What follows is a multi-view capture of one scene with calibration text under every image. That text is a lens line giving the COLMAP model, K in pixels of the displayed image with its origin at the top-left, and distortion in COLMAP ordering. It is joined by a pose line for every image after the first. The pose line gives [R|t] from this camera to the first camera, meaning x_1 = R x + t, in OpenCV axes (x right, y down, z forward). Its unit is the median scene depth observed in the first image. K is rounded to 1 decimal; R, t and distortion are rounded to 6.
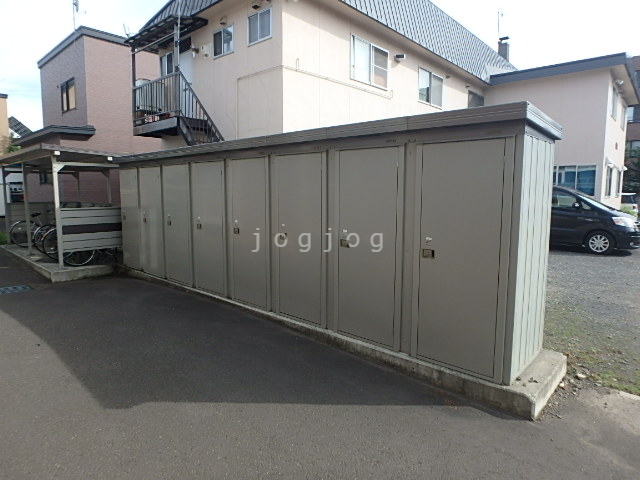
lens RADIAL K [[393.3, 0, 324.3], [0, 393.3, 236.0], [0, 0, 1]] dist [-0.035528, 0.006419]
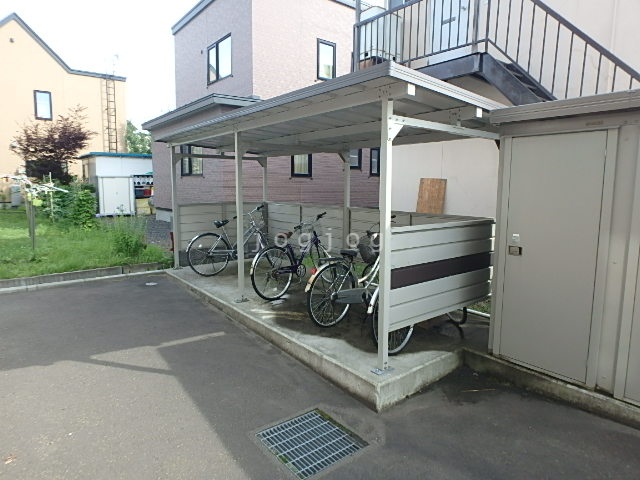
lens RADIAL K [[393.3, 0, 316.2], [0, 393.3, 242.0], [0, 0, 1]] dist [-0.035528, 0.006419]
pose [[0.983512, 0.032452, -0.177907, -0.418431], [-0.028195, 0.999254, 0.026402, -0.039754], [0.178631, -0.020950, 0.983693, 0.347385]]
